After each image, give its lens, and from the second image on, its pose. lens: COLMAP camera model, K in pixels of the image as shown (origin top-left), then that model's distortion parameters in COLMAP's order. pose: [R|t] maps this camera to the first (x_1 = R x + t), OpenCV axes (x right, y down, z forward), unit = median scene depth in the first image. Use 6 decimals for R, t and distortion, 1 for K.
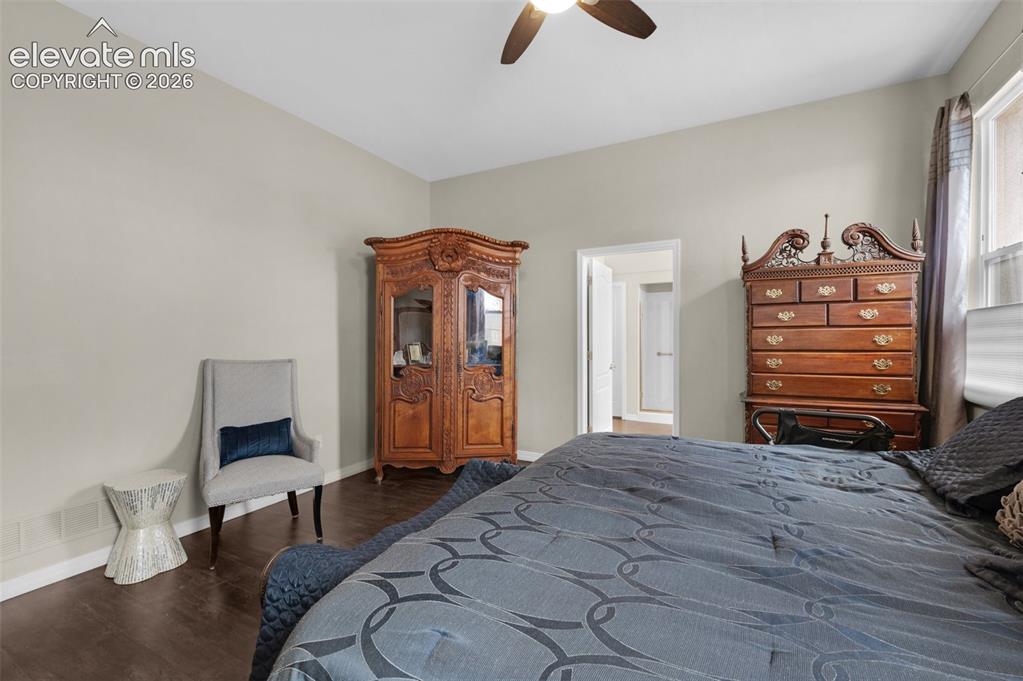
lens RADIAL K [[439.1, 0, 512.5], [0, 439.1, 339.1], [0, 0, 1]] dist [0.001485, -0.002515]
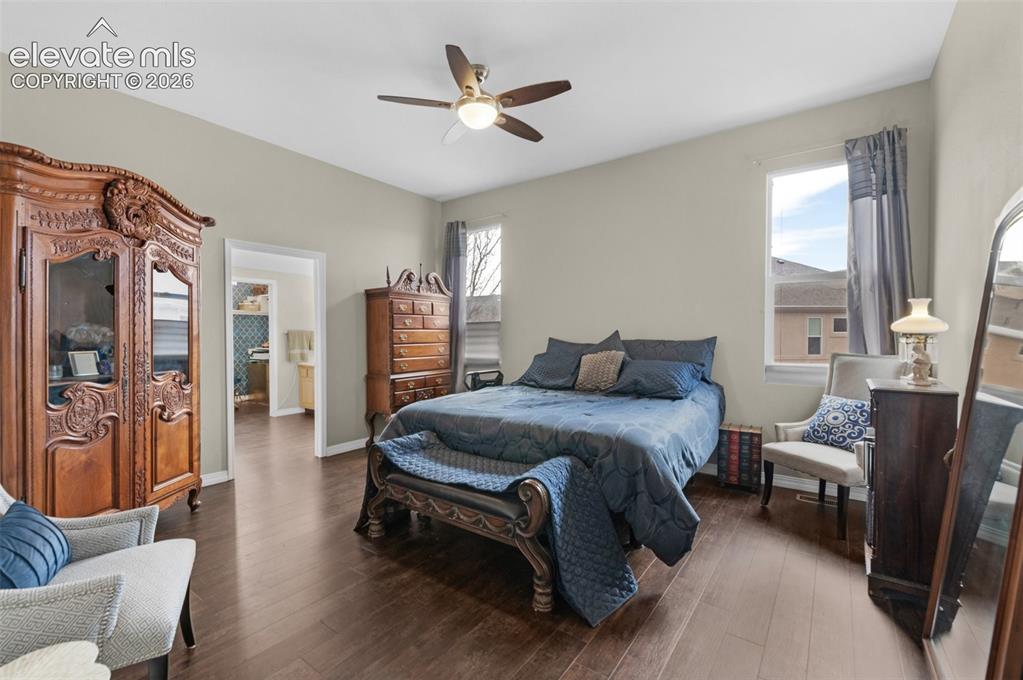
lens RADIAL K [[439.1, 0, 513.8], [0, 439.1, 338.2], [0, 0, 1]] dist [0.001485, -0.002515]
pose [[0.133102, -0.003212, 0.991097, -0.742525], [0.006949, 0.999973, 0.002307, 0.004388], [-0.991078, 0.006580, 0.133120, 0.329820]]
